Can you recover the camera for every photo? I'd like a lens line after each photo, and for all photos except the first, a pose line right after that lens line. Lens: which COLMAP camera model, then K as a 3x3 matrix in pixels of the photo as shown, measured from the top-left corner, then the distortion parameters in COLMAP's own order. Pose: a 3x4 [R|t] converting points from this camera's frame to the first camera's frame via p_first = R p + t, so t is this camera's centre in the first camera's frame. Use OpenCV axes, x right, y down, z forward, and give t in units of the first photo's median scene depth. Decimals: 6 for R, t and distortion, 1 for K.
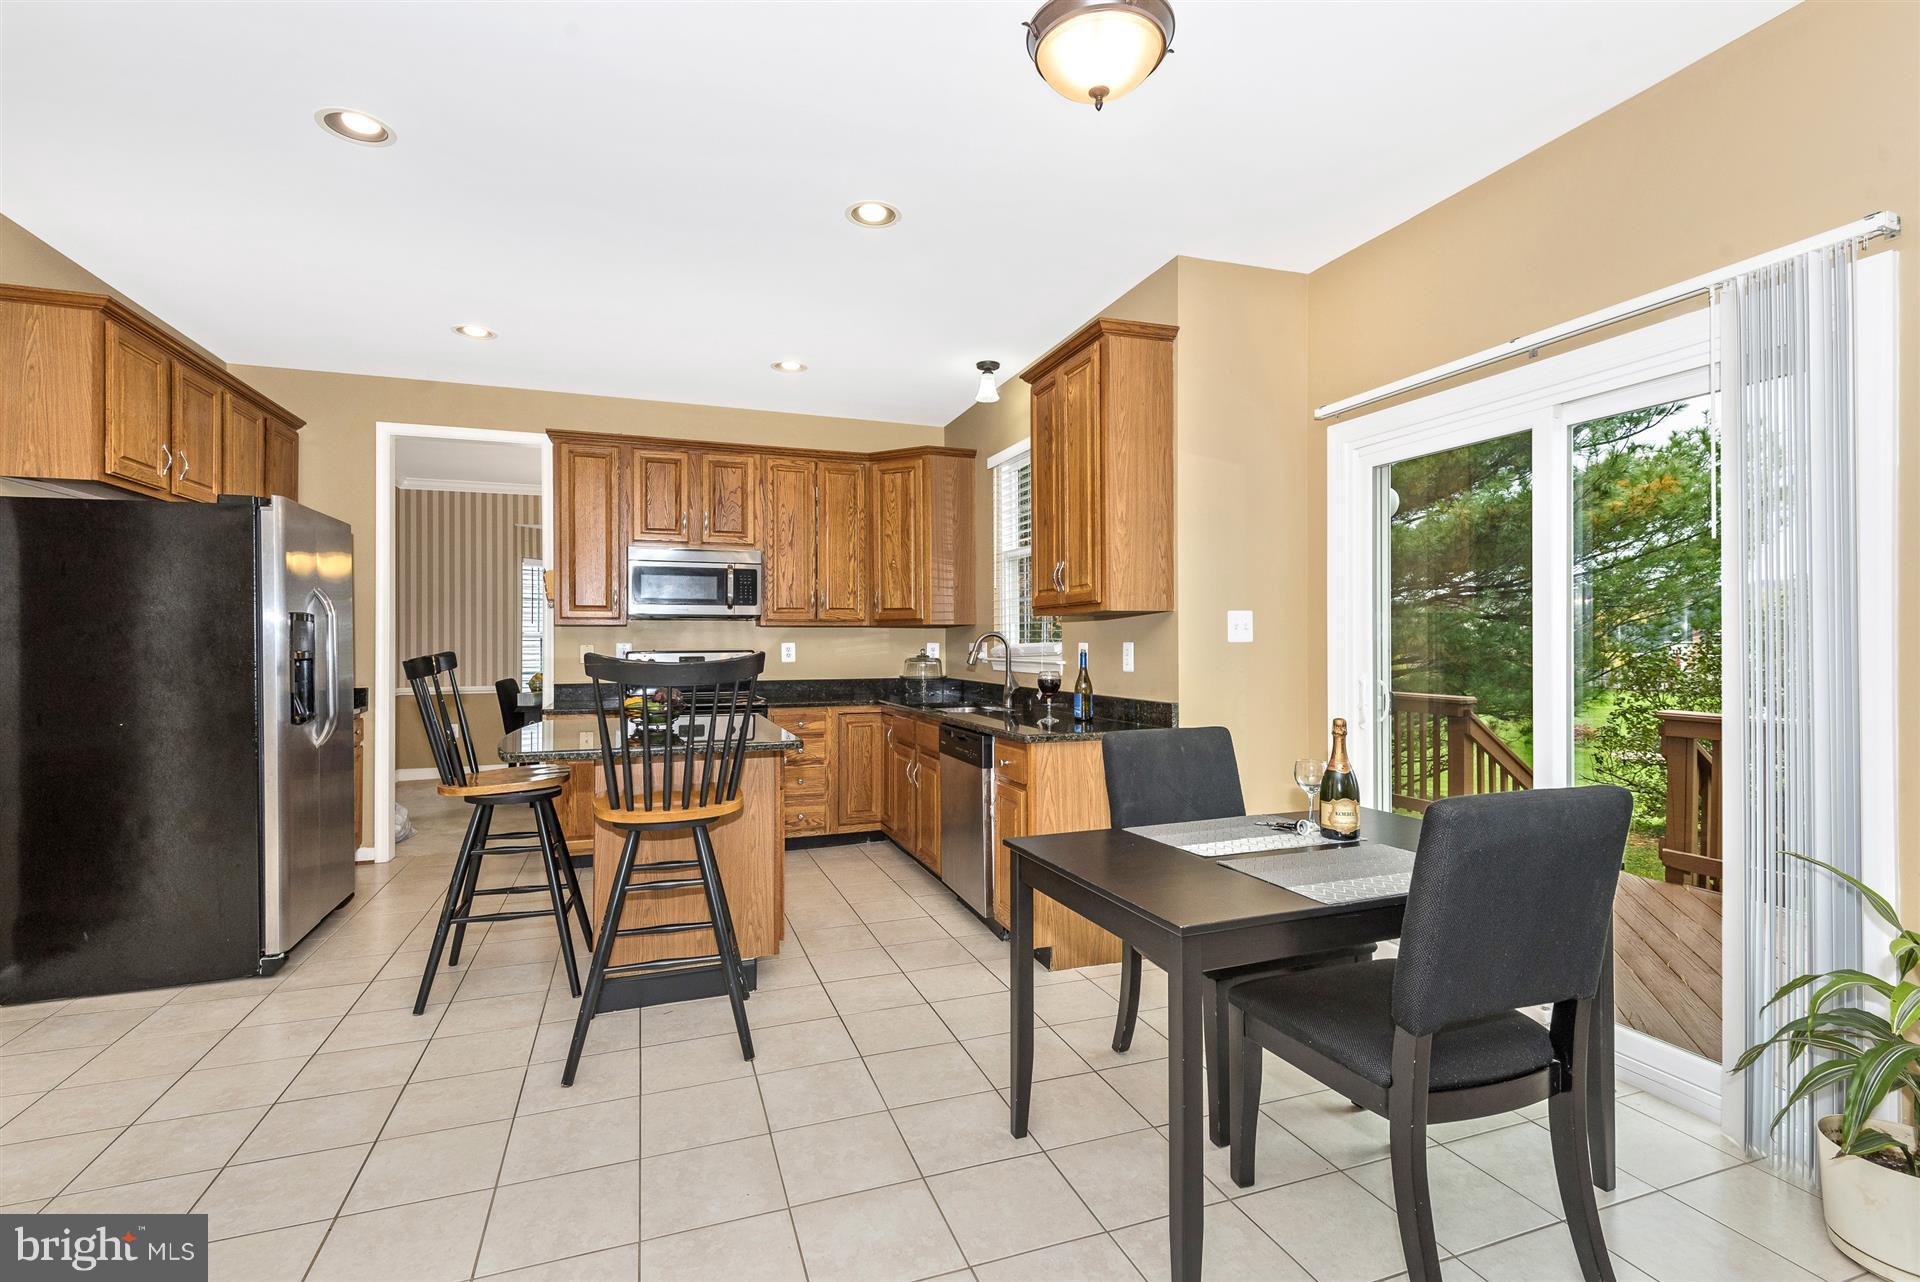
lens RADIAL K [[871.2, 0, 955.7], [0, 871.2, 638.6], [0, 0, 1]] dist [0.015206, -0.005363]
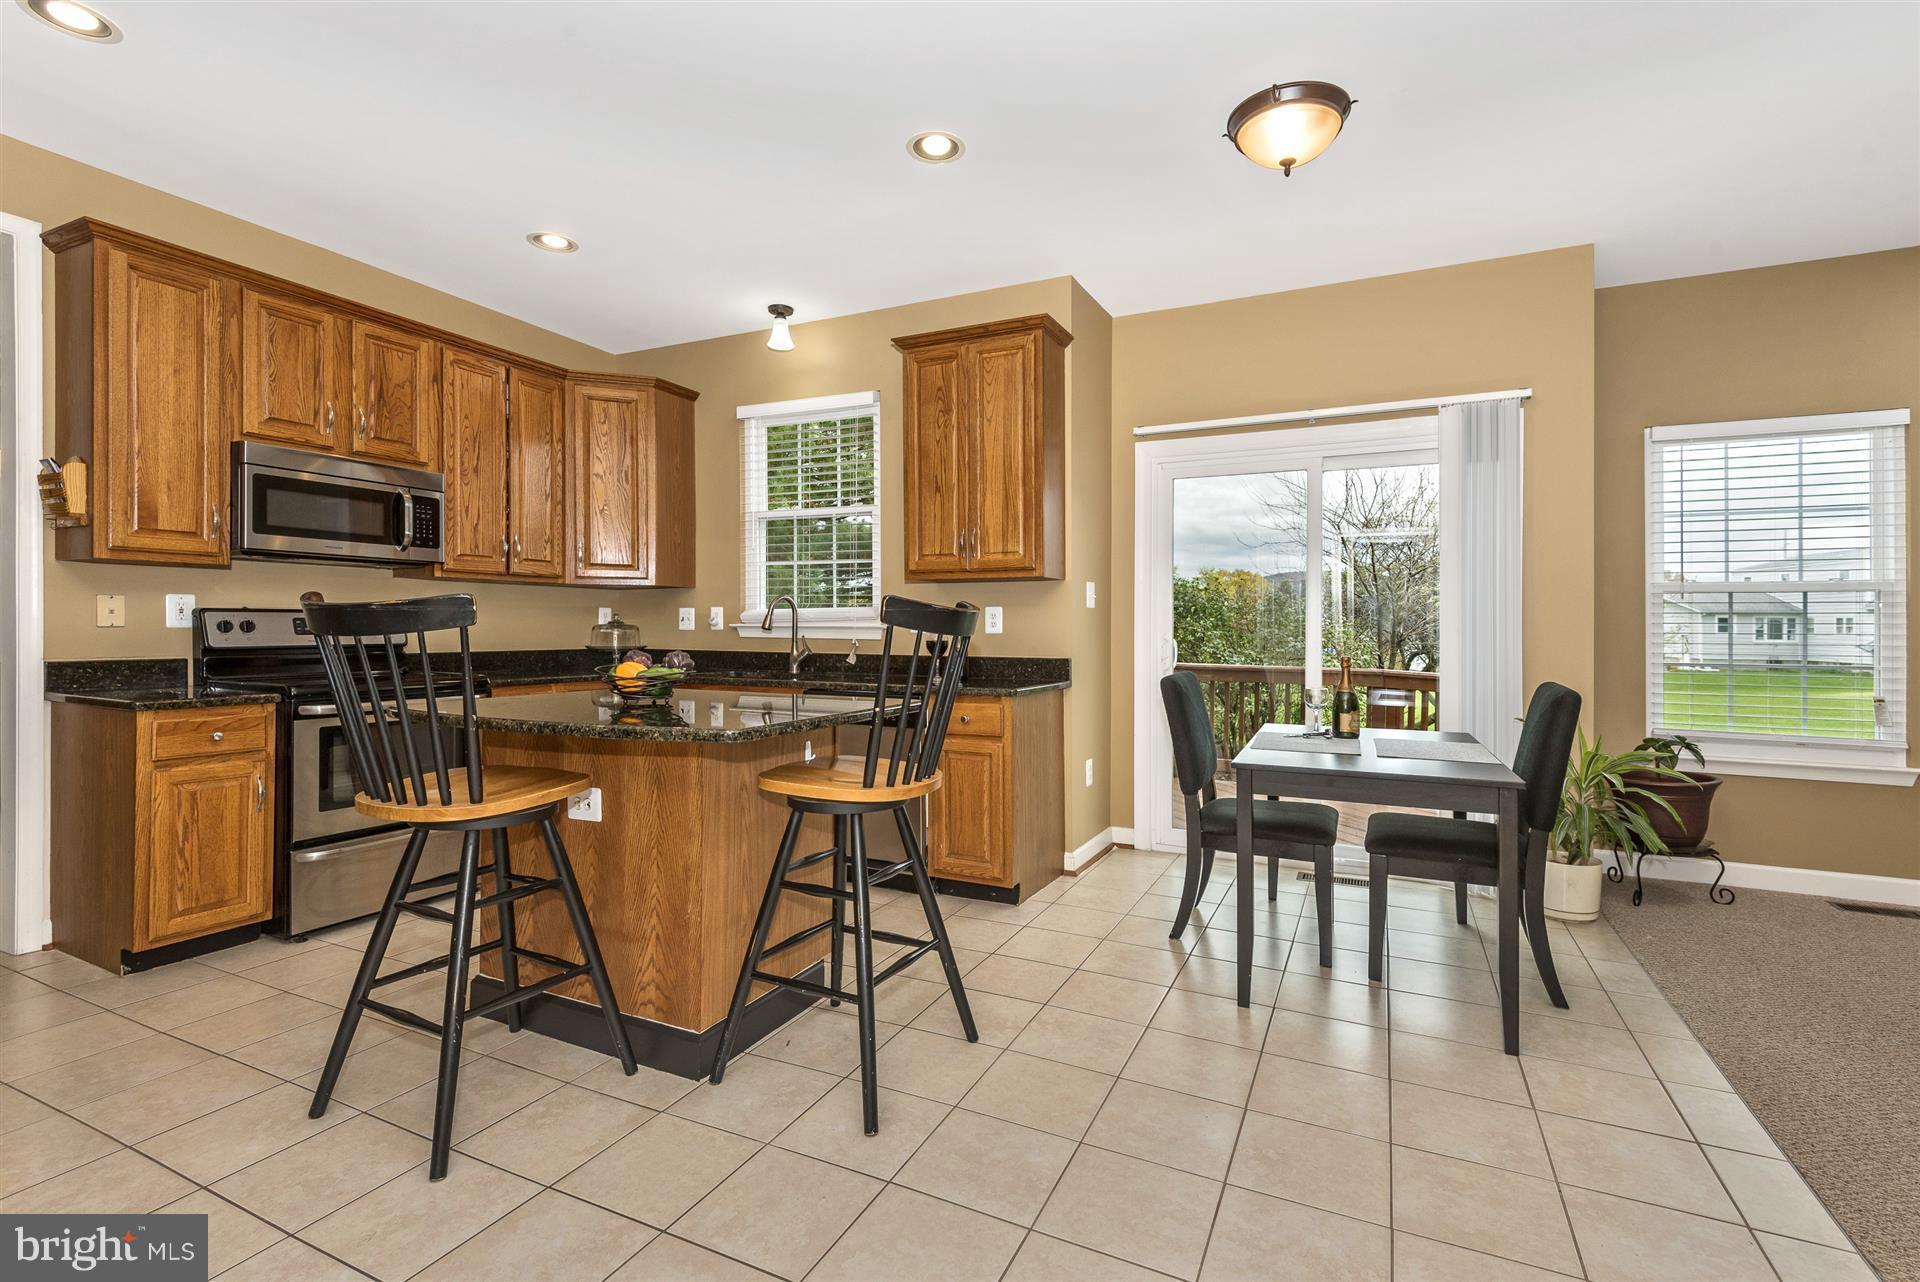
lens RADIAL K [[871.2, 0, 951.0], [0, 871.2, 636.2], [0, 0, 1]] dist [0.015206, -0.005363]
pose [[0.715513, 0.004601, 0.698584, -0.462822], [-0.013173, 0.999889, 0.006907, 0.025809], [-0.698475, -0.014144, 0.715495, 0.189560]]
